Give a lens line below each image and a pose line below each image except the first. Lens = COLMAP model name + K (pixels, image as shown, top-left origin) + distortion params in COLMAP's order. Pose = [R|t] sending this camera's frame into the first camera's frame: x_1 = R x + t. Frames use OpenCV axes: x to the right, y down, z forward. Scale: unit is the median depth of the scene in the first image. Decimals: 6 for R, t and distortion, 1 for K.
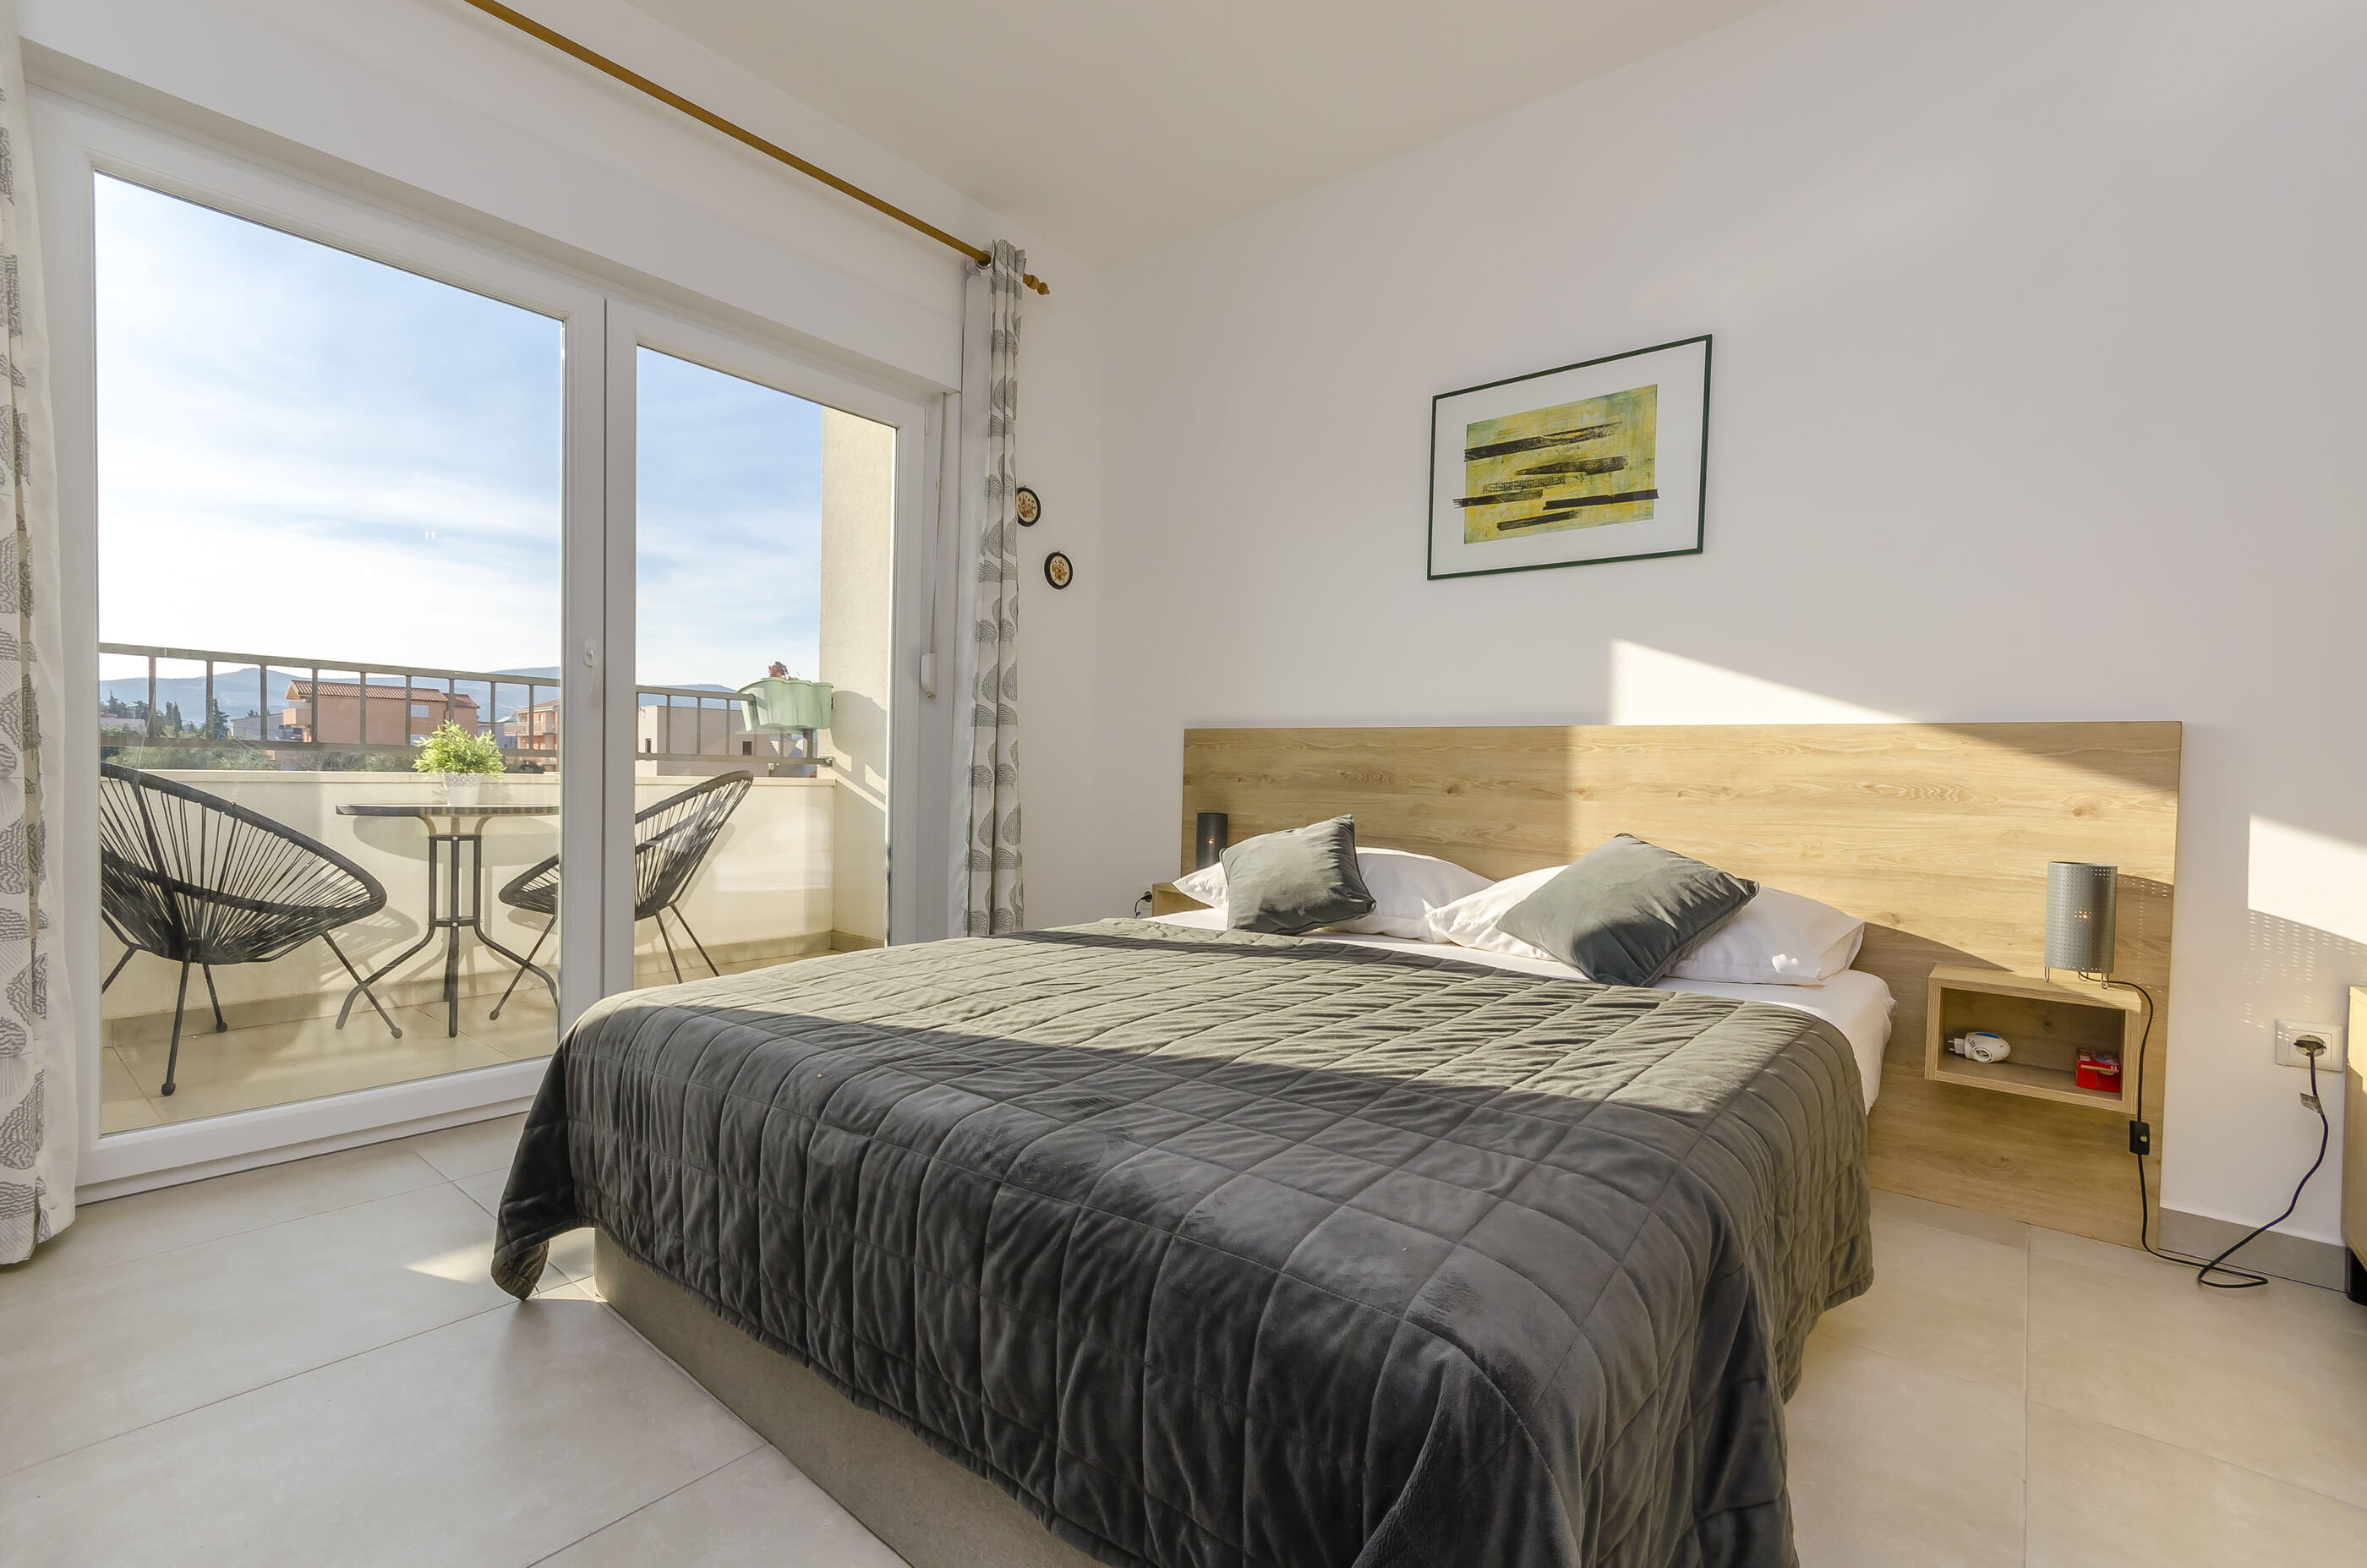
lens RADIAL K [[1042.2, 0, 1225.0], [0, 1042.2, 825.9], [0, 0, 1]] dist [0.000208, 0.000731]
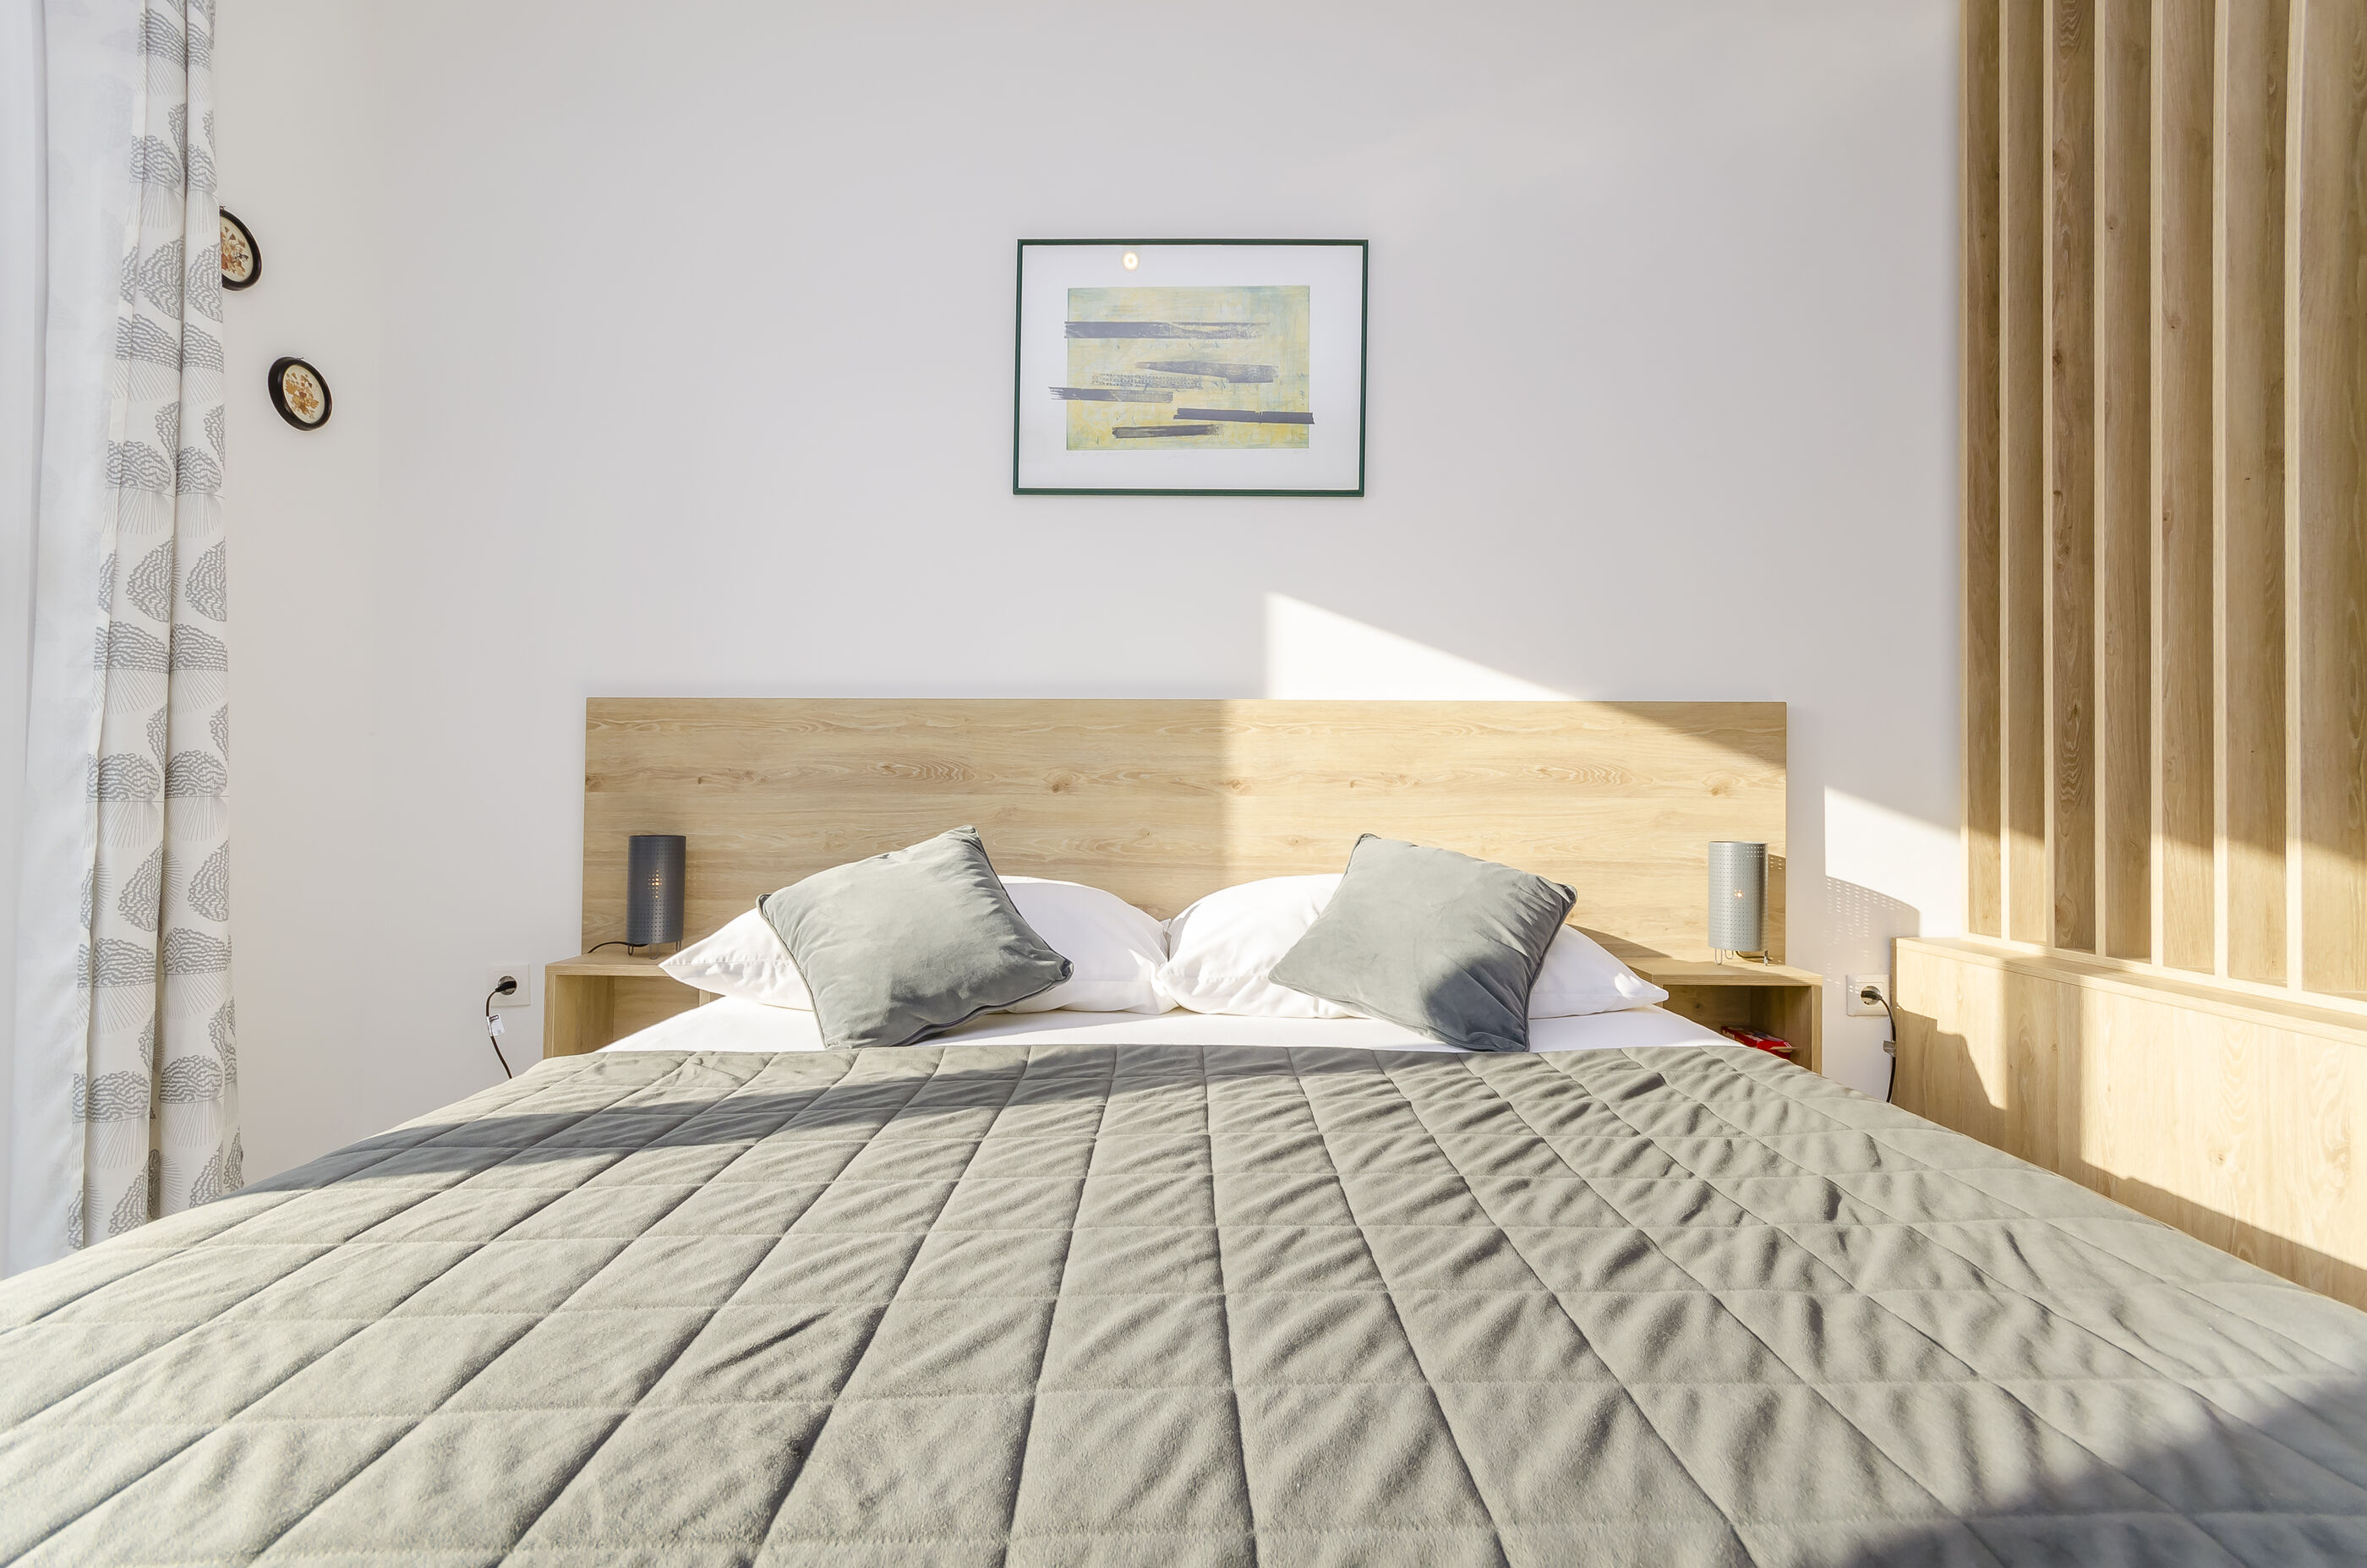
lens RADIAL K [[1036.6, 0, 1172.6], [0, 1036.6, 788.6], [0, 0, 1]] dist [0.003665, 0.001059]
pose [[0.801138, -0.019401, 0.598166, -0.160255], [0.047801, 0.998356, -0.031641, -0.007357], [-0.596568, 0.053942, 0.800748, 0.411084]]
